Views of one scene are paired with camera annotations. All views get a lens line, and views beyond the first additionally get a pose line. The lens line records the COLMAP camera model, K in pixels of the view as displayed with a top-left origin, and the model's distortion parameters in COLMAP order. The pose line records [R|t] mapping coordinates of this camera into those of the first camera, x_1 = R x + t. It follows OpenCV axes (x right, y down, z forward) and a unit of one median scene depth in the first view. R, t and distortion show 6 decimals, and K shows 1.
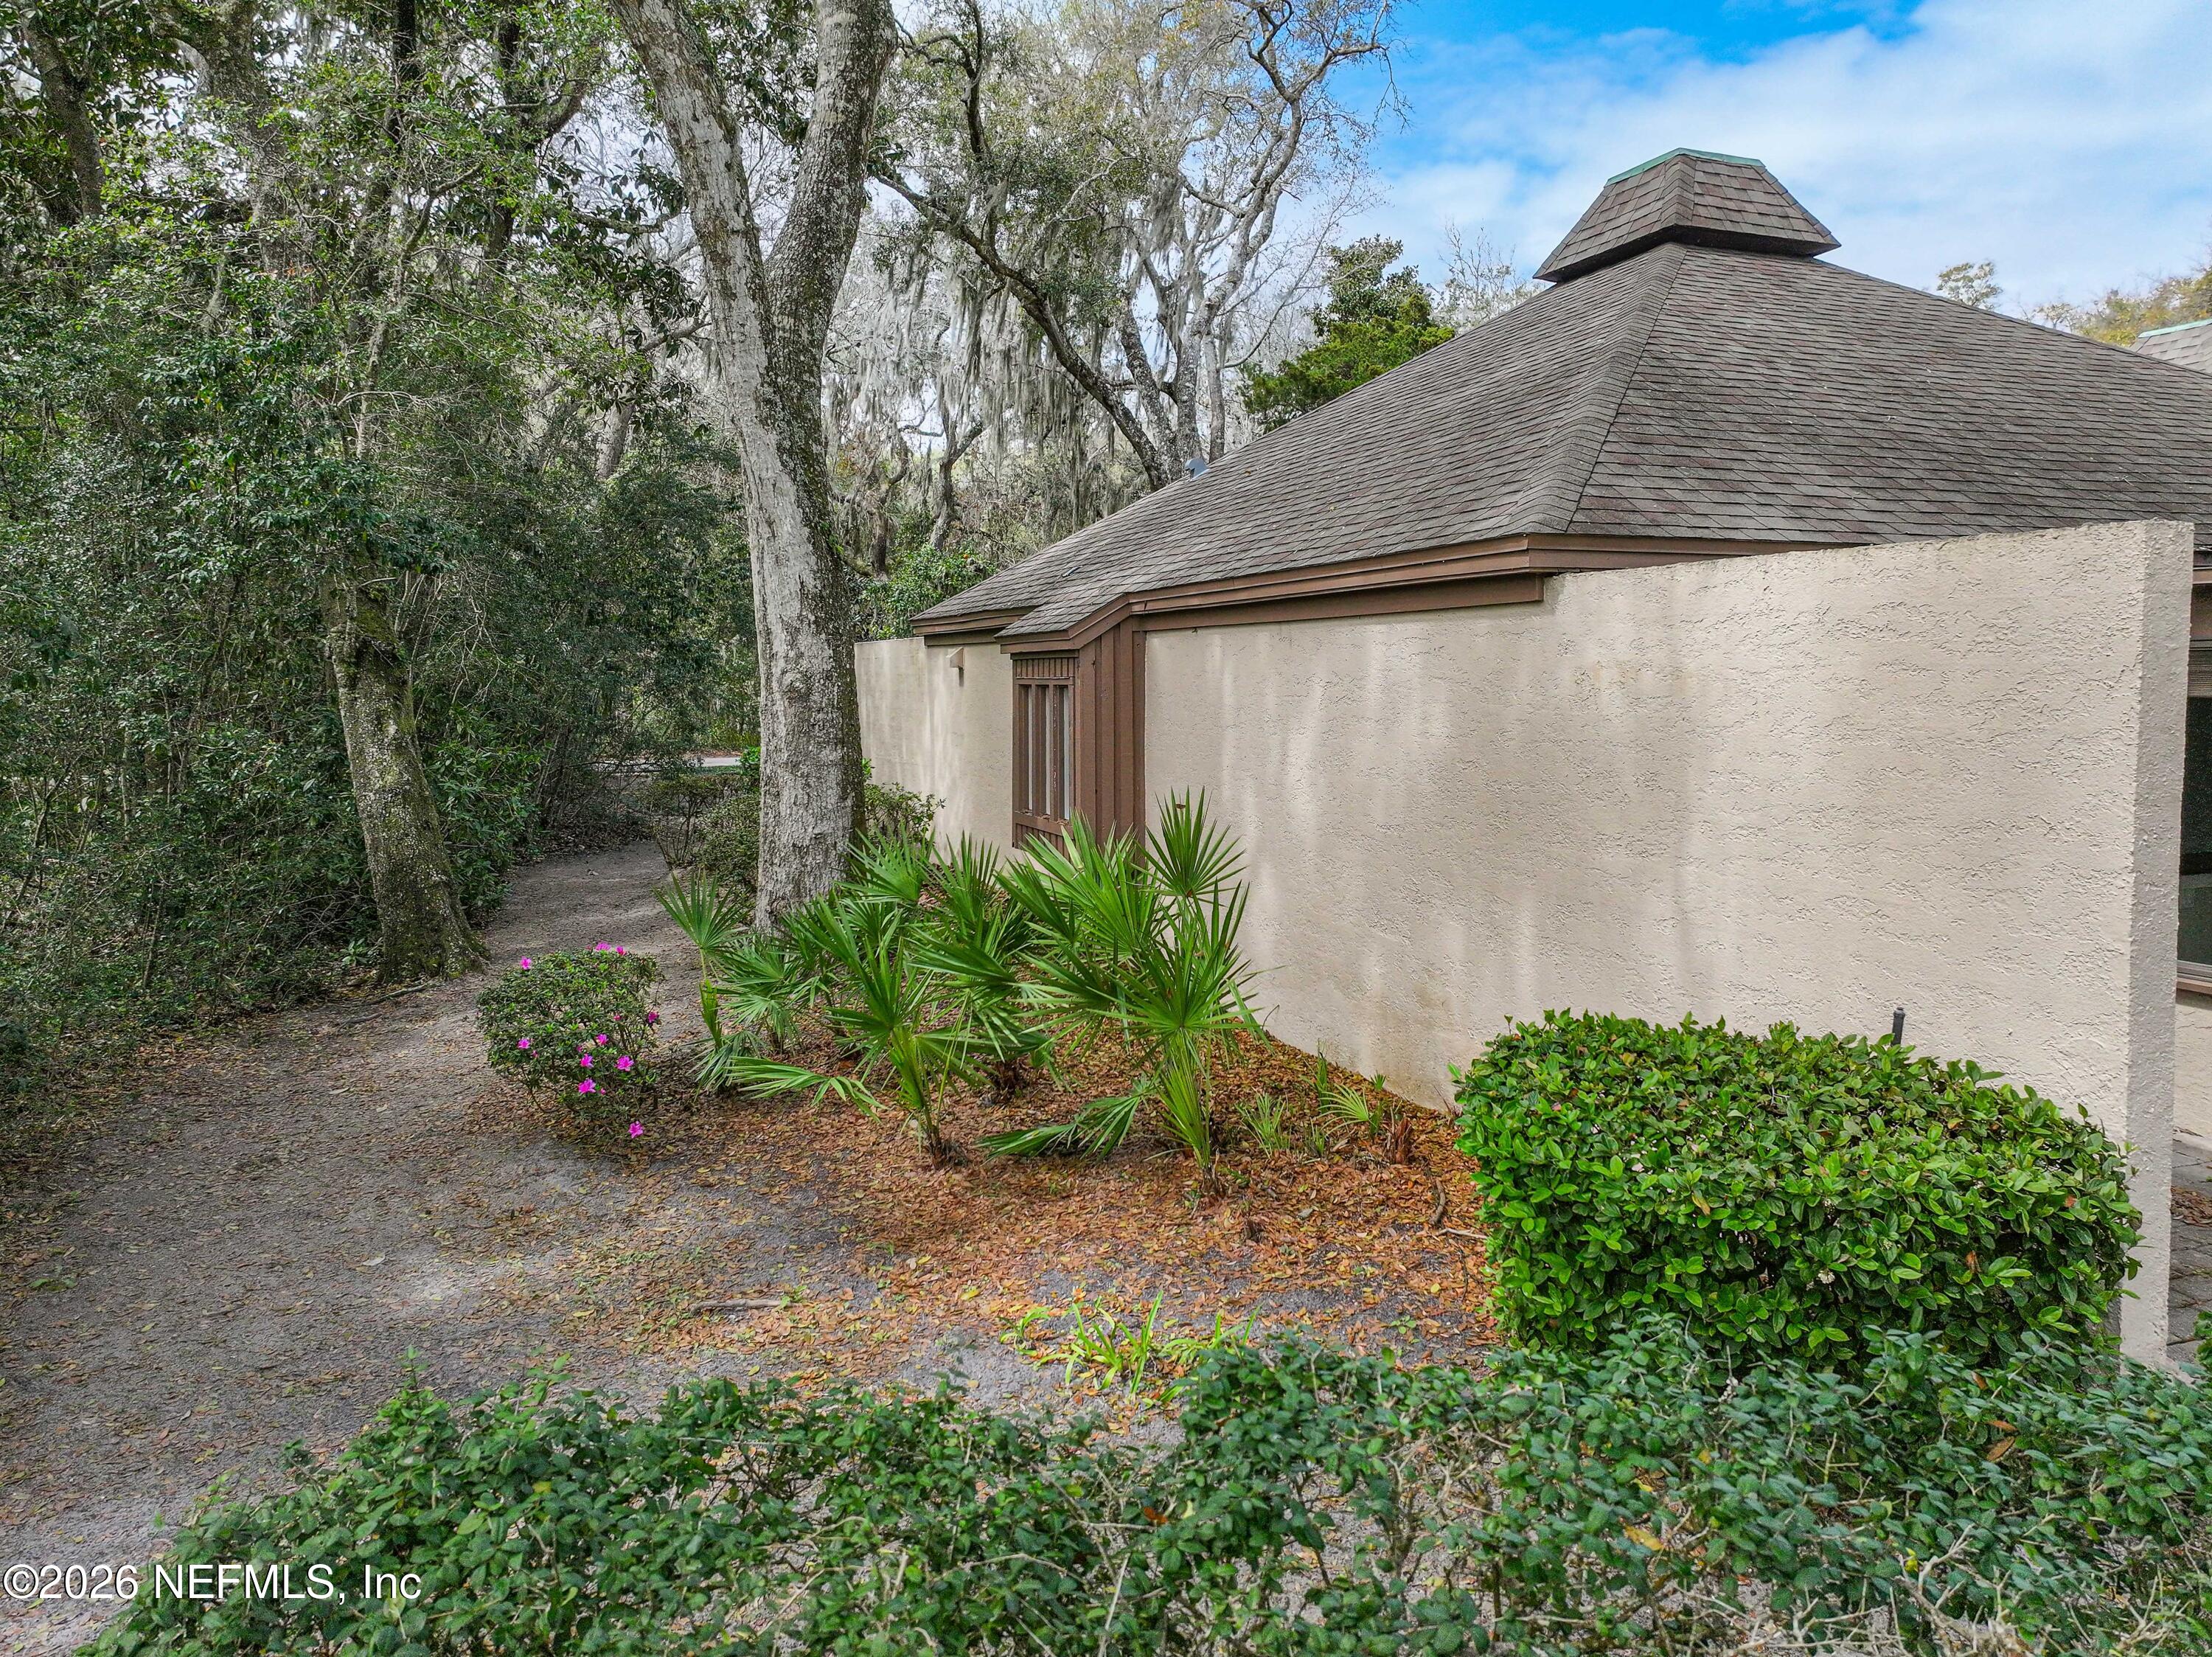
lens RADIAL K [[1559.8, 0, 1111.4], [0, 1559.8, 798.7], [0, 0, 1]] dist [-0.006329, 0.019414]
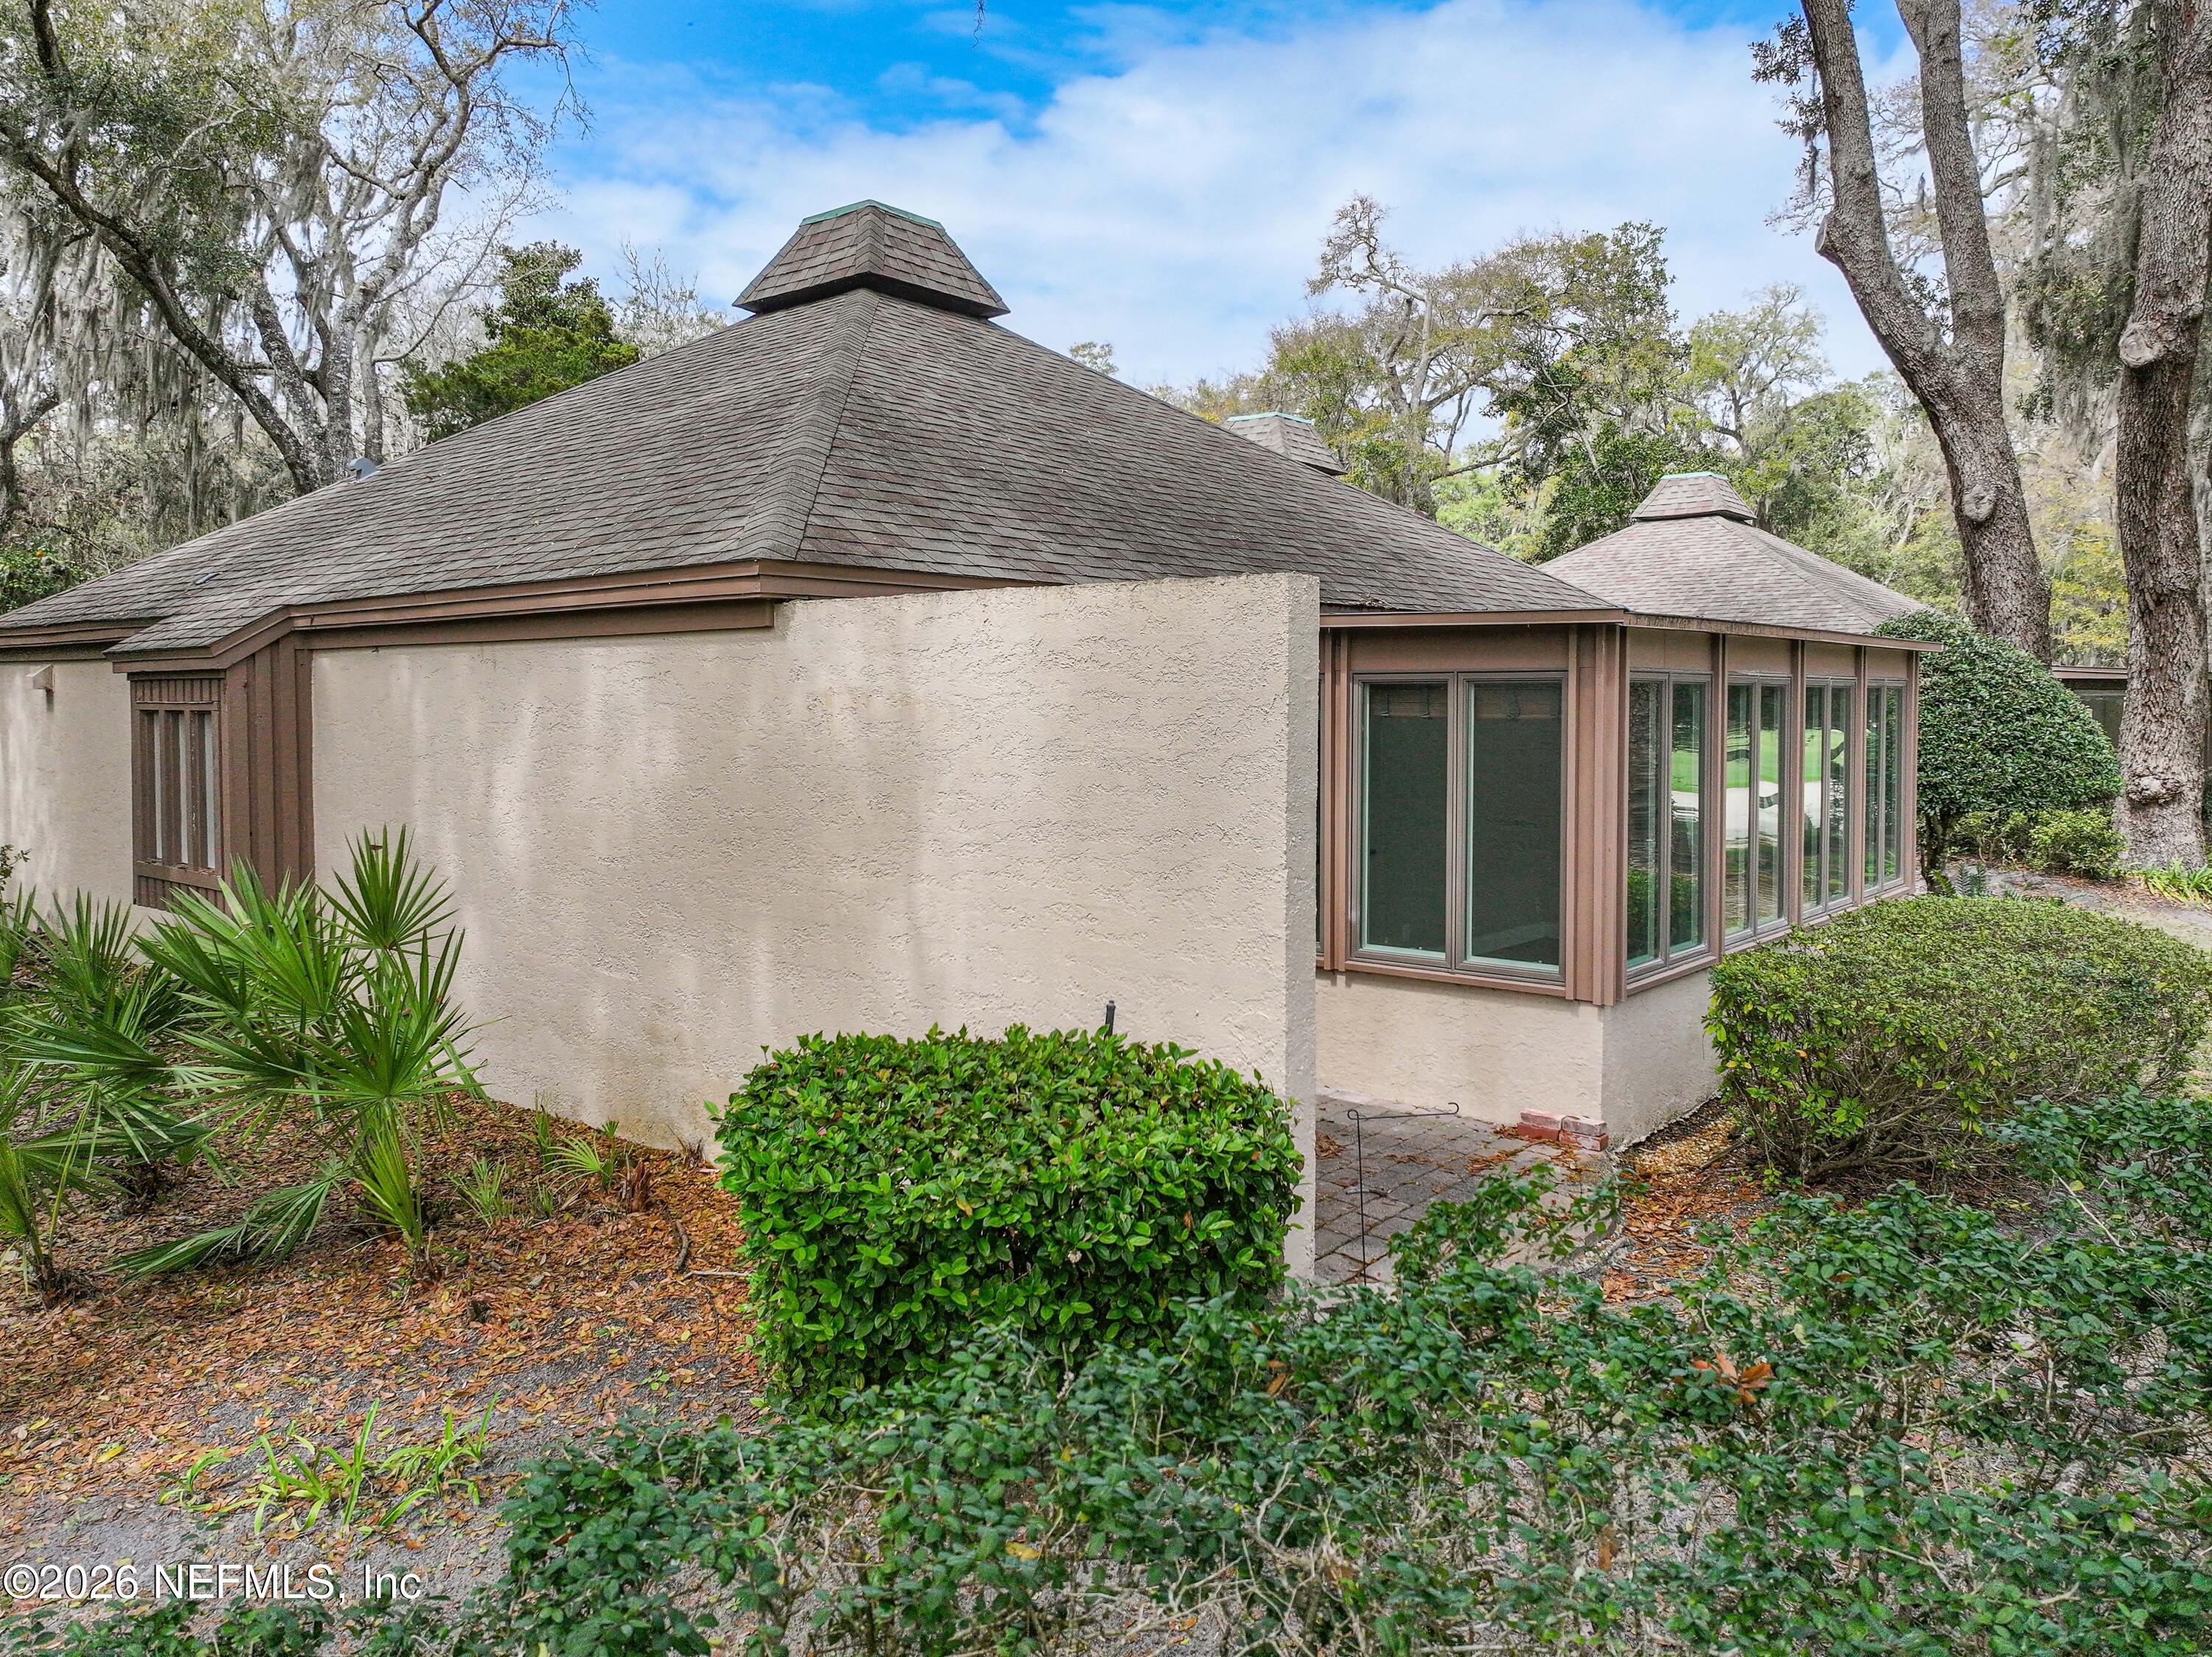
lens RADIAL K [[1559.8, 0, 1111.4], [0, 1559.8, 798.7], [0, 0, 1]] dist [-0.006329, 0.019414]
pose [[0.871940, -0.027109, 0.488862, -0.023505], [0.035148, 0.999356, -0.007272, -0.001388], [-0.488350, 0.023523, 0.872331, 0.019870]]
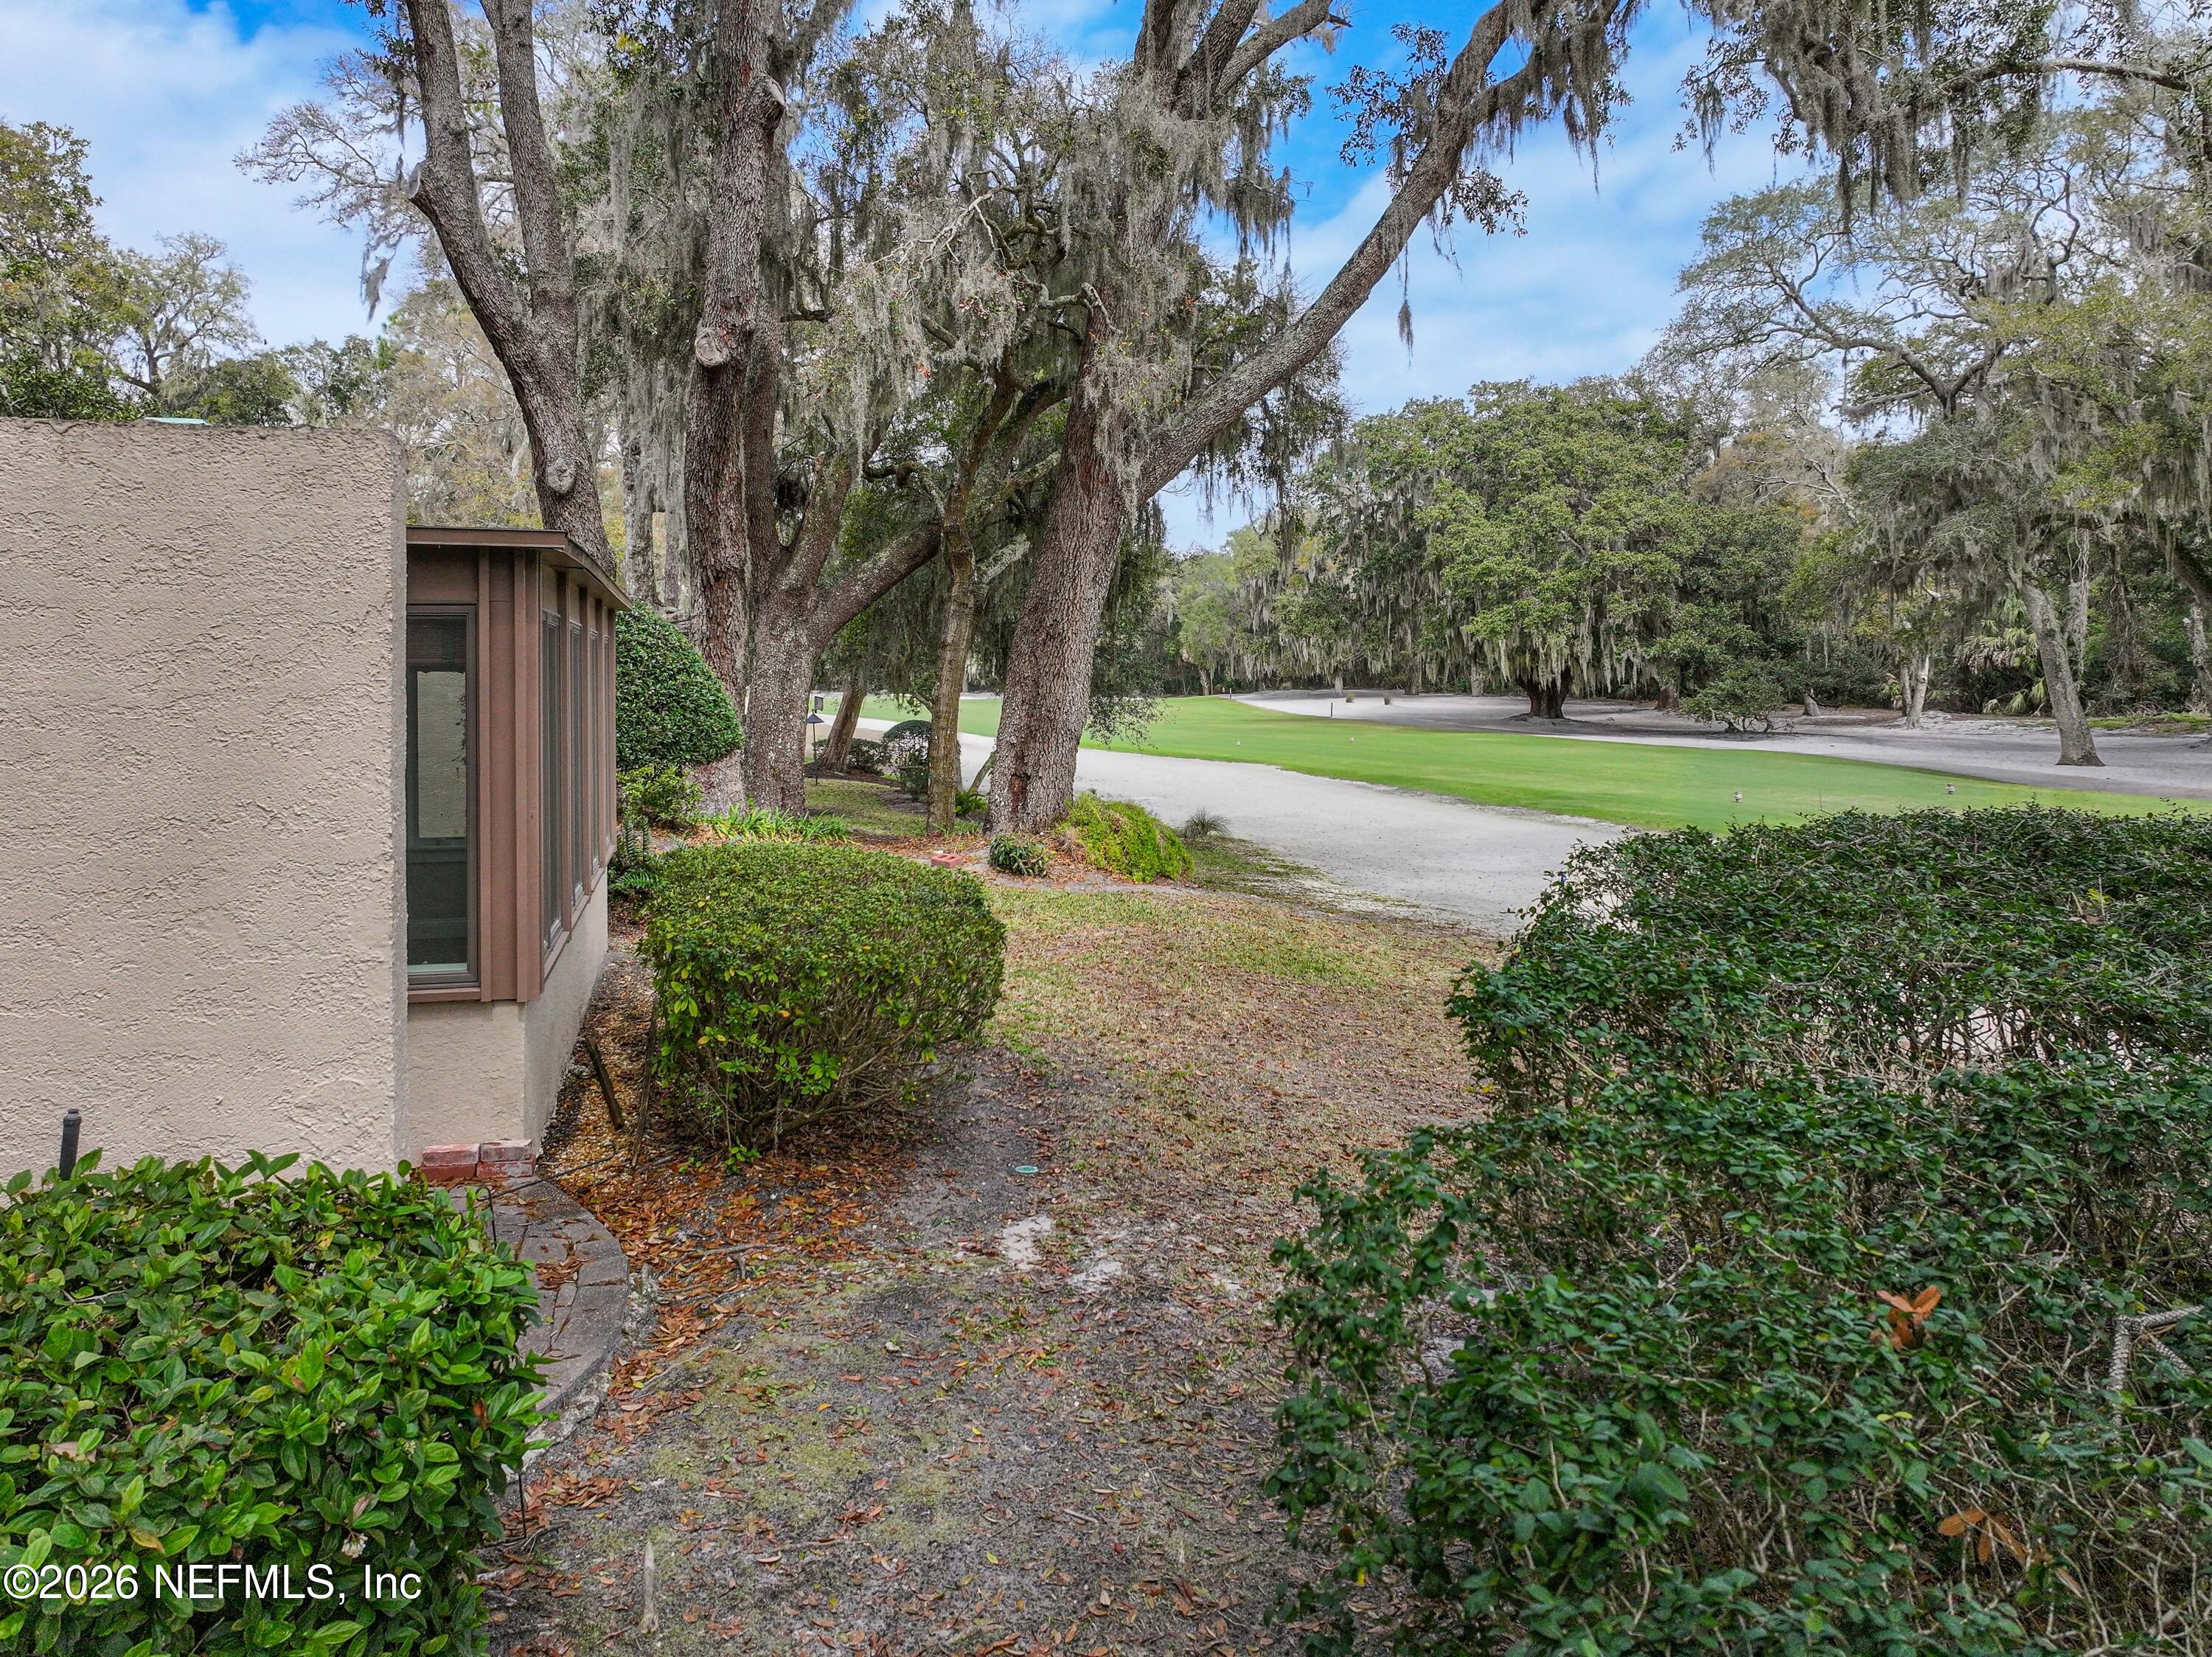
lens RADIAL K [[1583.5, 0, 986.0], [0, 1583.5, 716.4], [0, 0, 1]] dist [-0.005543, 0.030029]
pose [[0.152030, -0.018764, 0.988198, -0.069456], [0.079681, 0.996798, 0.006669, -0.004868], [-0.985159, 0.077727, 0.153038, 0.344628]]
